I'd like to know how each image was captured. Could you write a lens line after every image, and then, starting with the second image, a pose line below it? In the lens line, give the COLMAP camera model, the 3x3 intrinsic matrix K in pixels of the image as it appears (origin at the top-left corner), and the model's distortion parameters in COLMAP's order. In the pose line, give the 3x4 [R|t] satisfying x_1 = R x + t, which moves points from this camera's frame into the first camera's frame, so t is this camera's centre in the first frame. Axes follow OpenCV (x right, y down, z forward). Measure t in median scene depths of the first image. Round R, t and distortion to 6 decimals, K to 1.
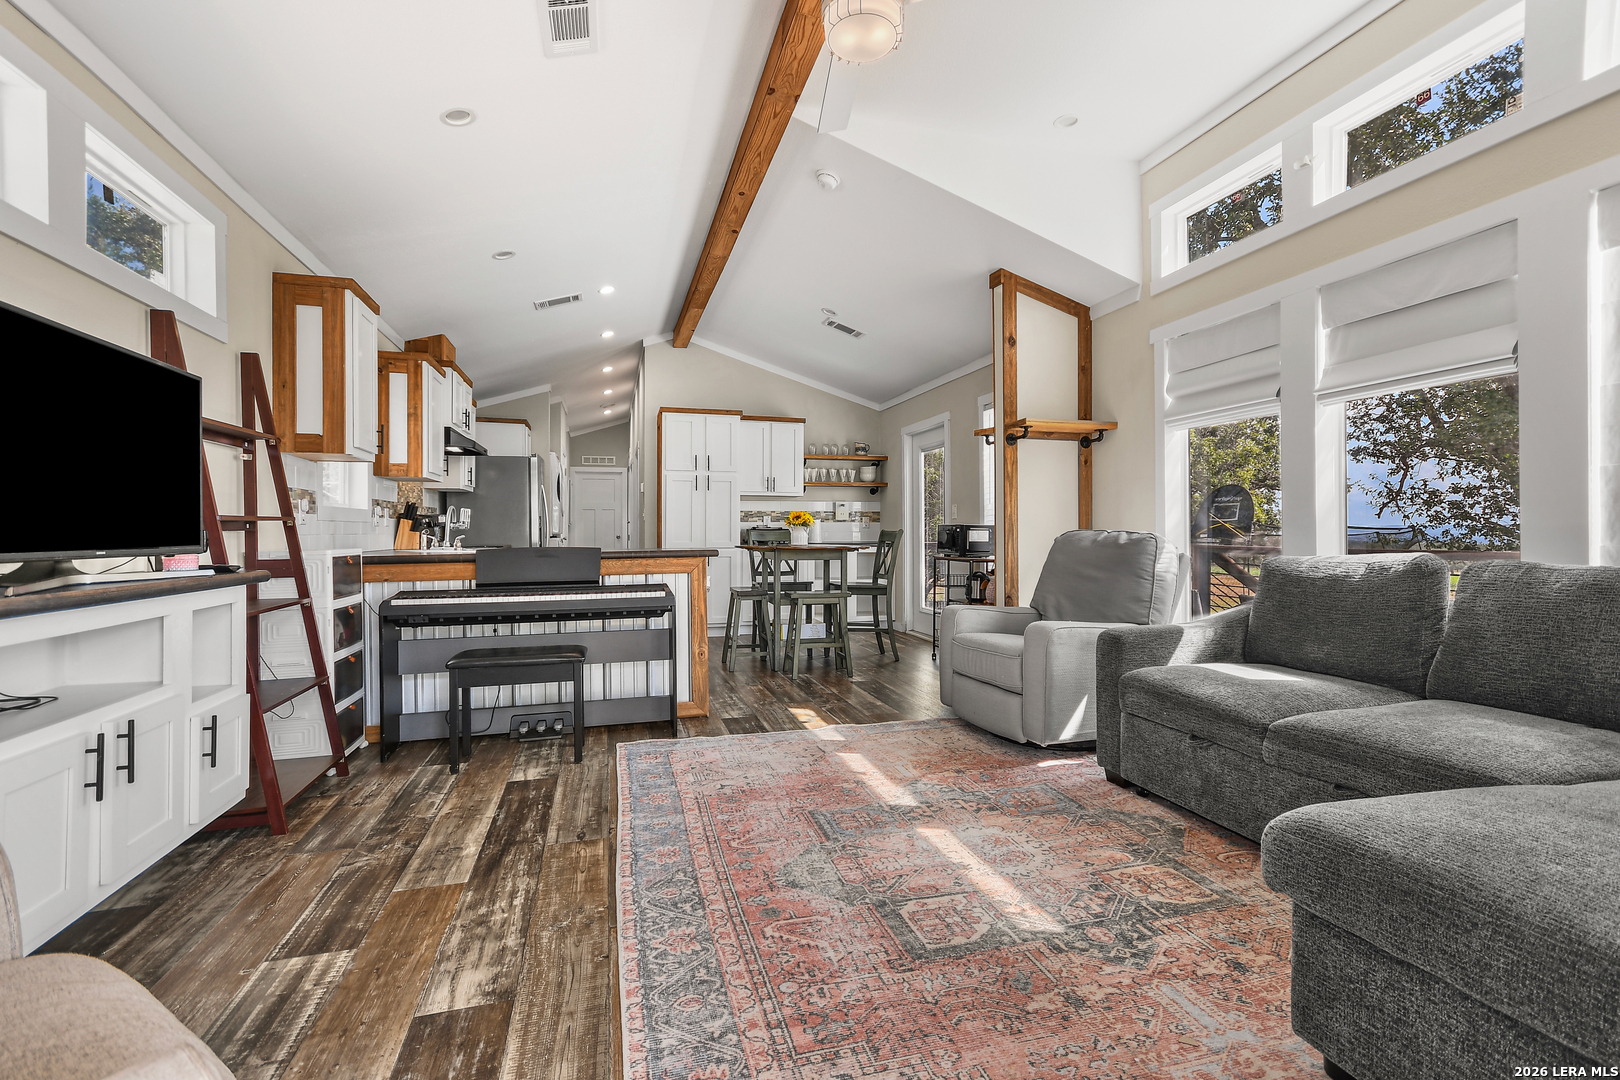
lens RADIAL K [[727.0, 0, 812.1], [0, 727.0, 530.3], [0, 0, 1]] dist [0.008012, 0.000656]
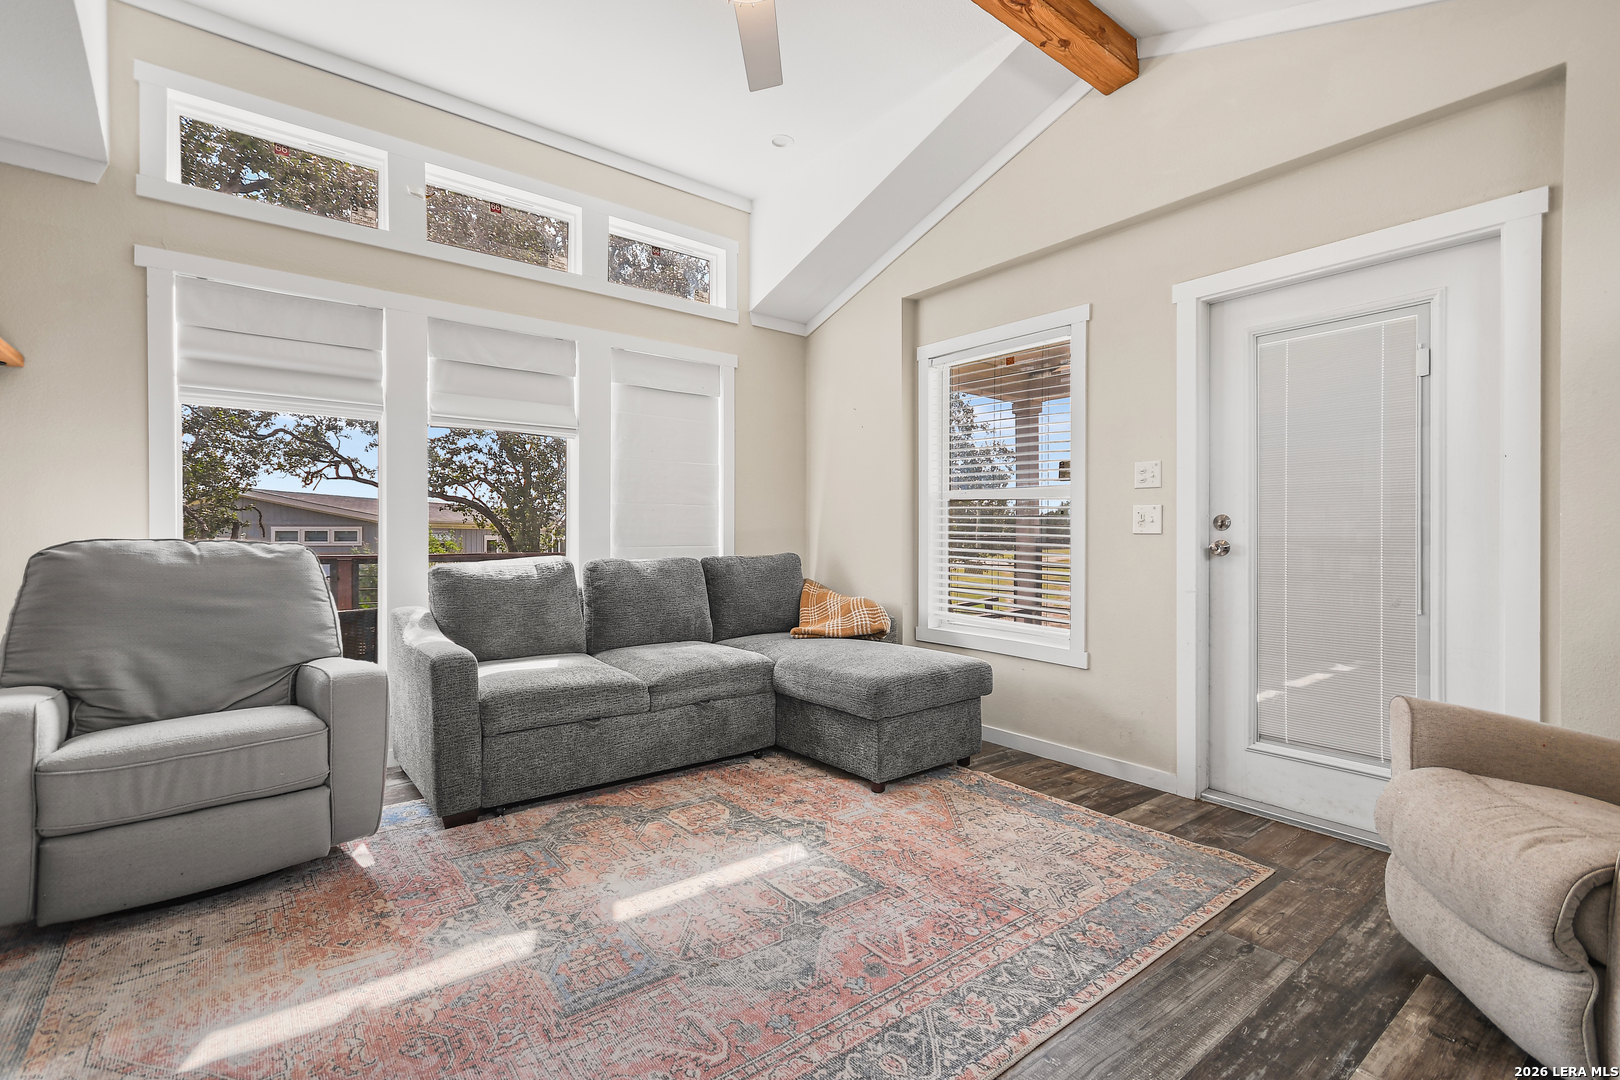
lens RADIAL K [[727.0, 0, 809.8], [0, 727.0, 533.4], [0, 0, 1]] dist [0.008012, 0.000656]
pose [[-0.382716, 0.006439, 0.923844, -0.703670], [-0.005972, 0.999938, -0.009444, -0.003379], [-0.923847, -0.009132, -0.382654, 1.169326]]
